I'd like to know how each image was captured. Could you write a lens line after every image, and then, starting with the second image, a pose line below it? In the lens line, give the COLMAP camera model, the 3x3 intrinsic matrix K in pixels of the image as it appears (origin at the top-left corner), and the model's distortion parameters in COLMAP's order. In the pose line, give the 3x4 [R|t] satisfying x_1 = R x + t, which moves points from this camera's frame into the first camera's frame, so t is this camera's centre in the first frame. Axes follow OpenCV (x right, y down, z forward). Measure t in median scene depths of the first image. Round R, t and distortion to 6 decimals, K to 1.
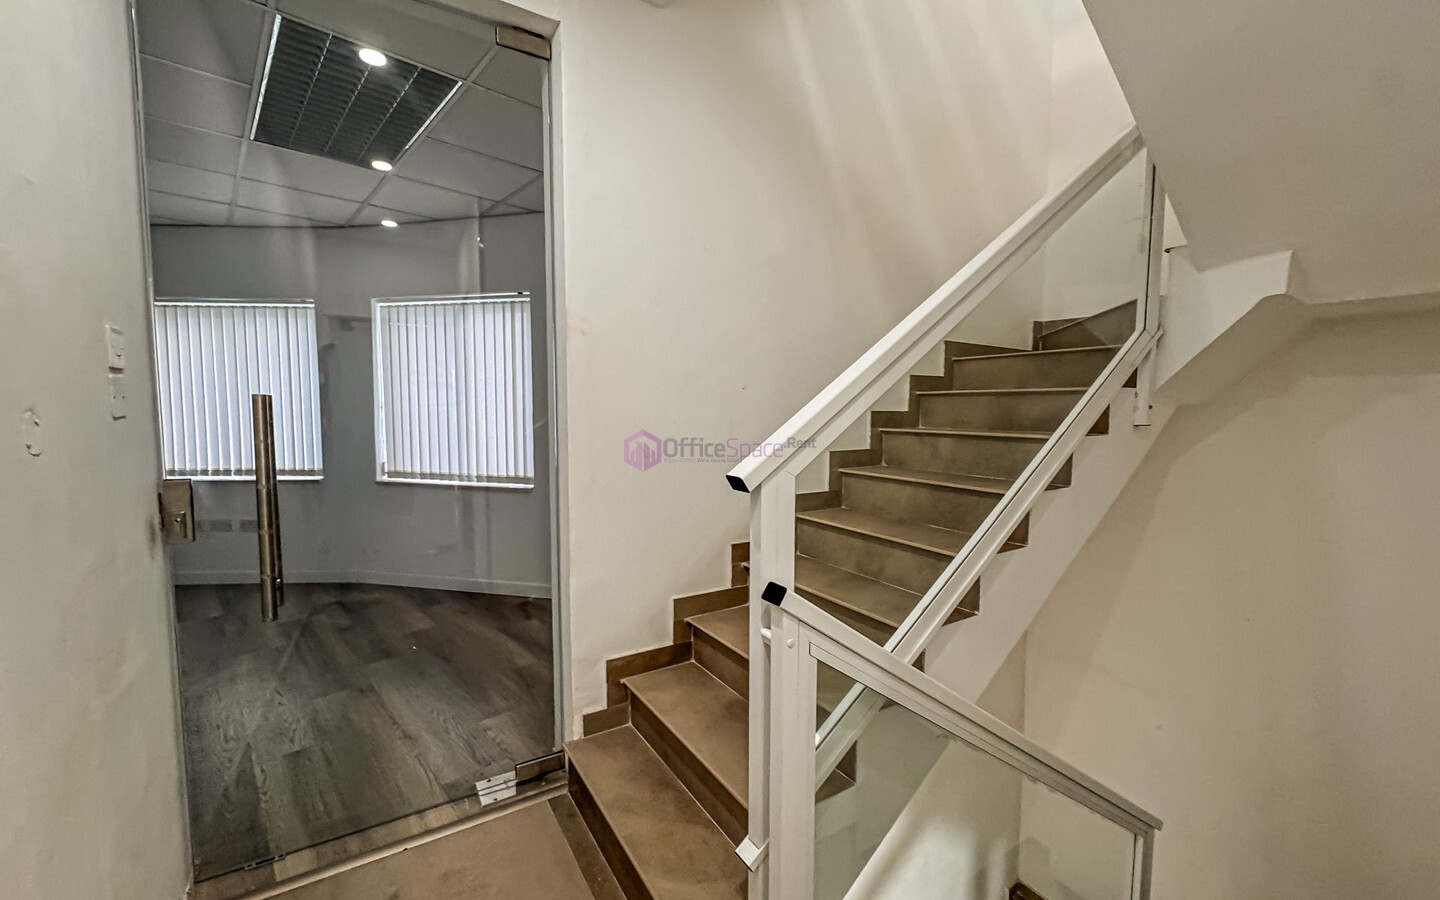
lens RADIAL K [[573.0, 0, 721.1], [0, 573.0, 452.3], [0, 0, 1]] dist [-0.000572, 0.000053]
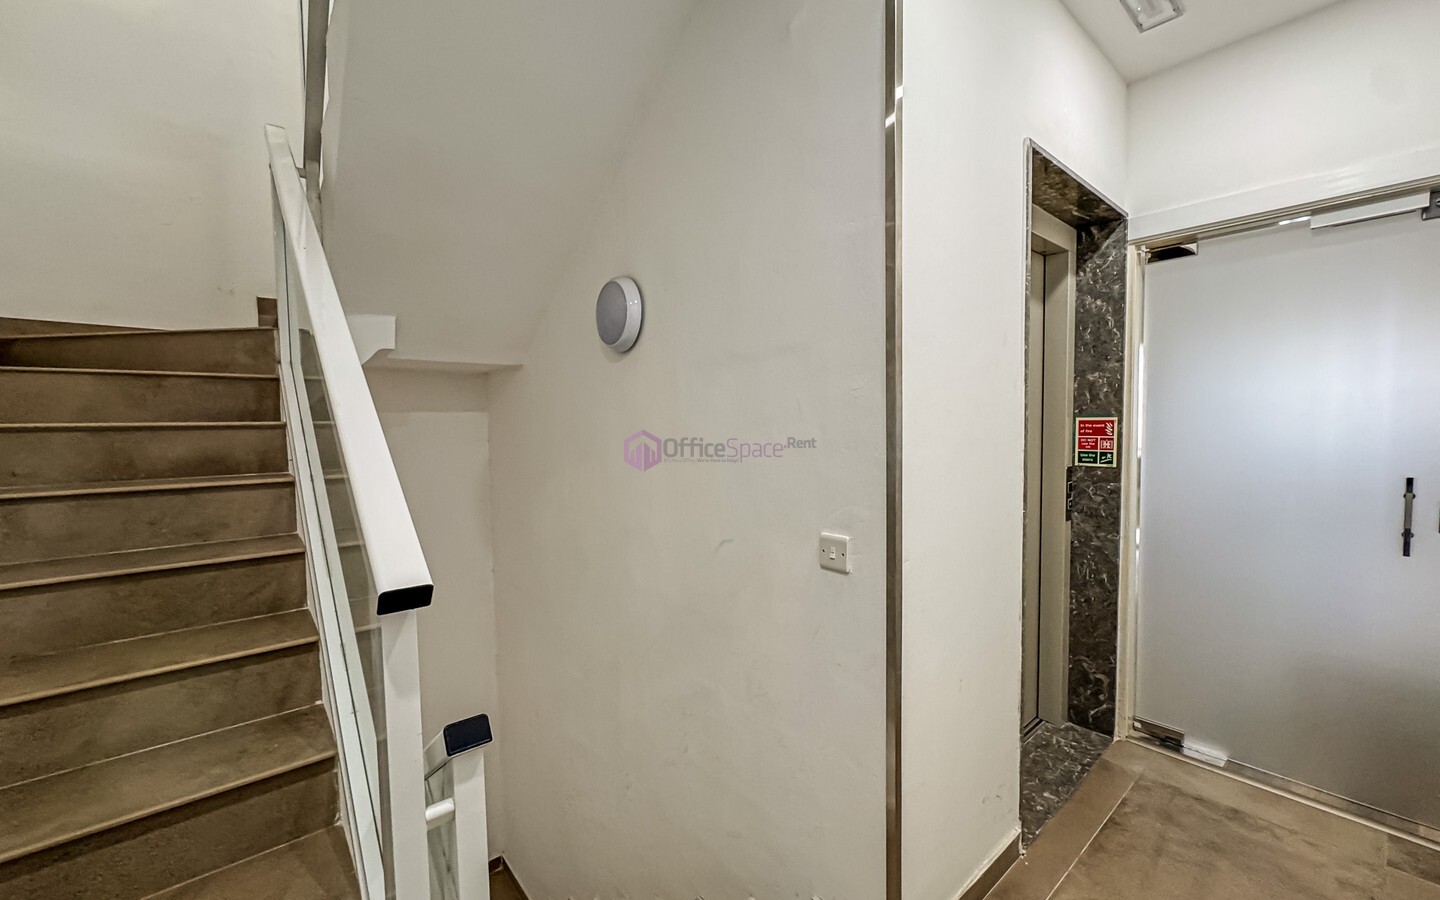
lens RADIAL K [[573.0, 0, 721.1], [0, 573.0, 452.3], [0, 0, 1]] dist [-0.000572, 0.000053]
pose [[-0.125114, -0.060714, 0.990283, -0.602910], [0.094923, 0.992815, 0.072862, -0.112105], [-0.987591, 0.103117, -0.118452, 0.733378]]
